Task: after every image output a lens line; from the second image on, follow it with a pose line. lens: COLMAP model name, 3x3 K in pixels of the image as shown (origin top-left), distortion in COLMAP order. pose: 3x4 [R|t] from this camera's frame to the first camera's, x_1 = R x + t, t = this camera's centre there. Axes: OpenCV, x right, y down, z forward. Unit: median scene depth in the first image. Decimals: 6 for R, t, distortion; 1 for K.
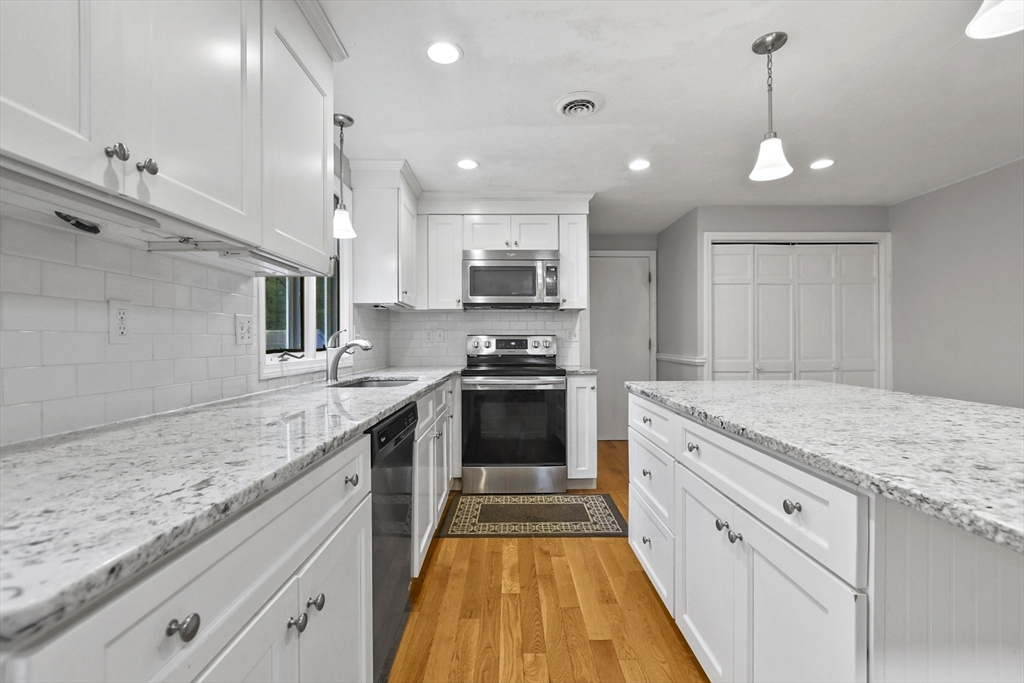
lens RADIAL K [[449.8, 0, 511.1], [0, 449.8, 344.2], [0, 0, 1]] dist [-0.014249, 0.002441]
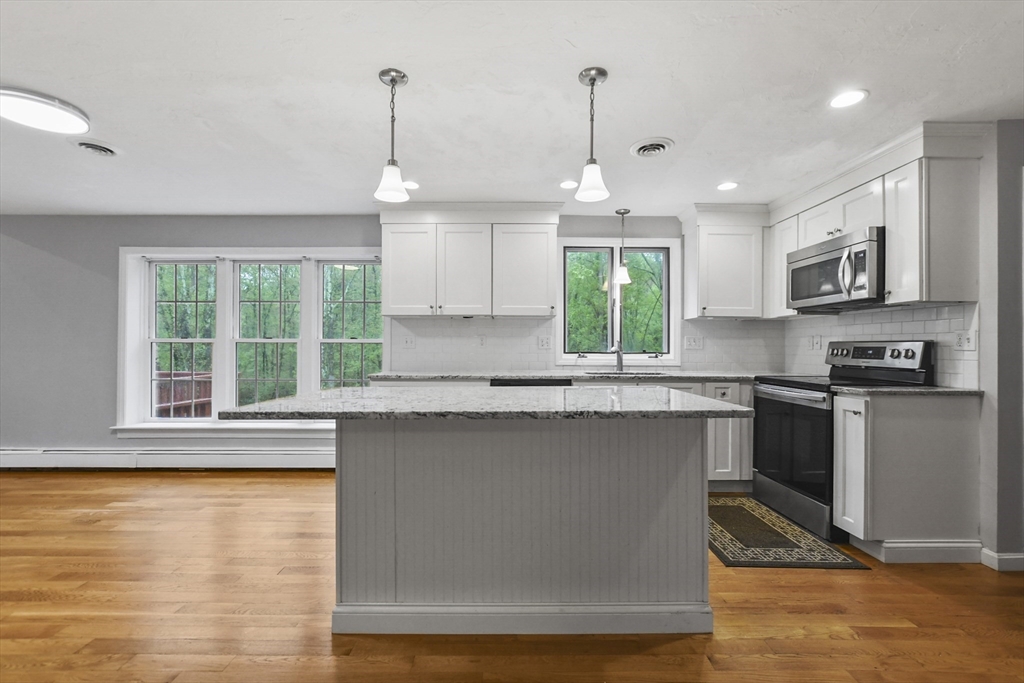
lens RADIAL K [[449.8, 0, 510.3], [0, 449.8, 346.7], [0, 0, 1]] dist [-0.014249, 0.002441]
pose [[-0.007070, 0.000623, -0.999975, 0.882684], [-0.009456, 0.999955, 0.000690, -0.005867], [0.999930, 0.009460, -0.007064, 0.428015]]
